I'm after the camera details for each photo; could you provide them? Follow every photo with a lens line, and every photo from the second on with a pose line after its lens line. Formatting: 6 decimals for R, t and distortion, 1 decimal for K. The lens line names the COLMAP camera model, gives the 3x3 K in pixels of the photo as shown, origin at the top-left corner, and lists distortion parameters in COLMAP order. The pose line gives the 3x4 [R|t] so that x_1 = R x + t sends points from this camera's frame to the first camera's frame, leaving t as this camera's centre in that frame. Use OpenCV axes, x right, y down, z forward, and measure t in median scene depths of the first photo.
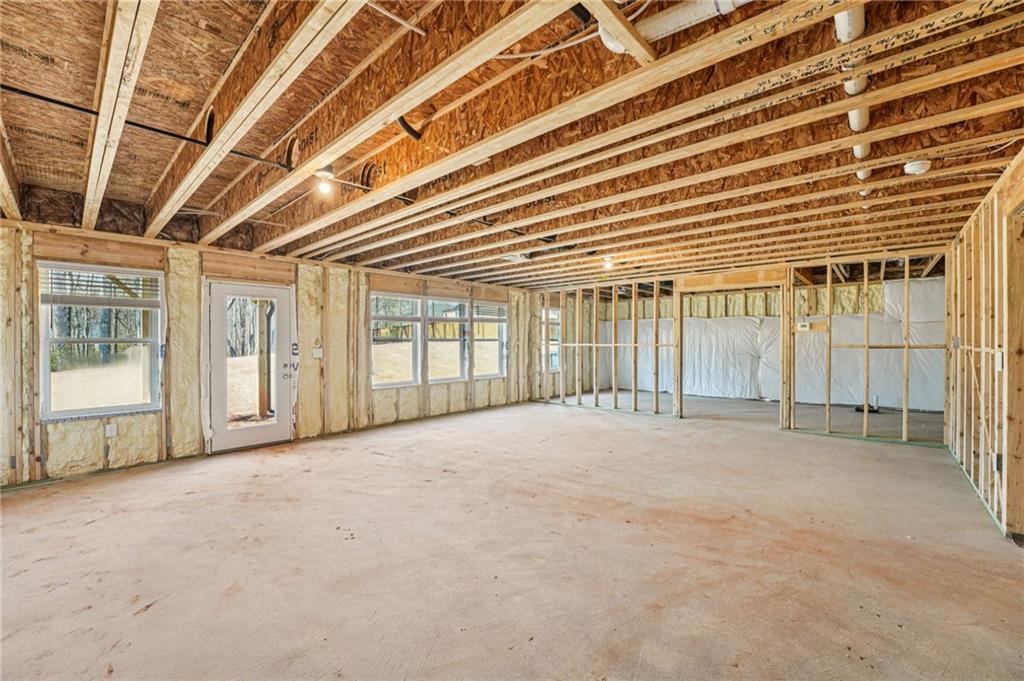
lens RADIAL K [[420.0, 0, 505.4], [0, 420.0, 342.5], [0, 0, 1]] dist [-0.023191, 0.002059]
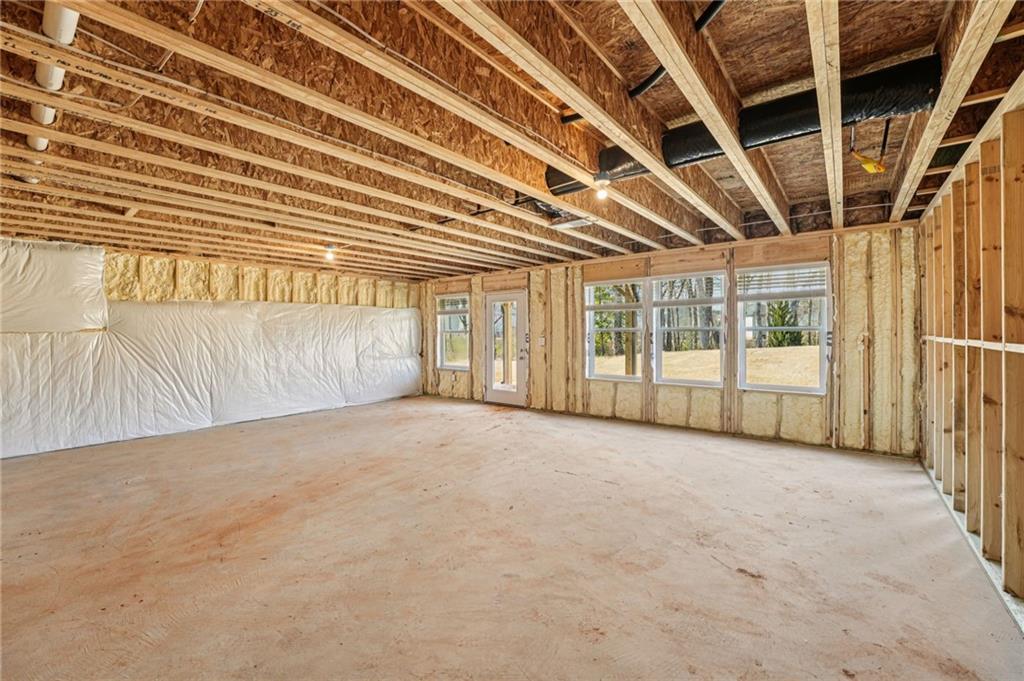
lens RADIAL K [[420.0, 0, 506.3], [0, 420.0, 333.3], [0, 0, 1]] dist [-0.023191, 0.002059]
pose [[0.055316, 0.006210, -0.998450, 1.174682], [0.004907, 0.999967, 0.006491, -0.010605], [0.998457, -0.005258, 0.055283, 1.273643]]
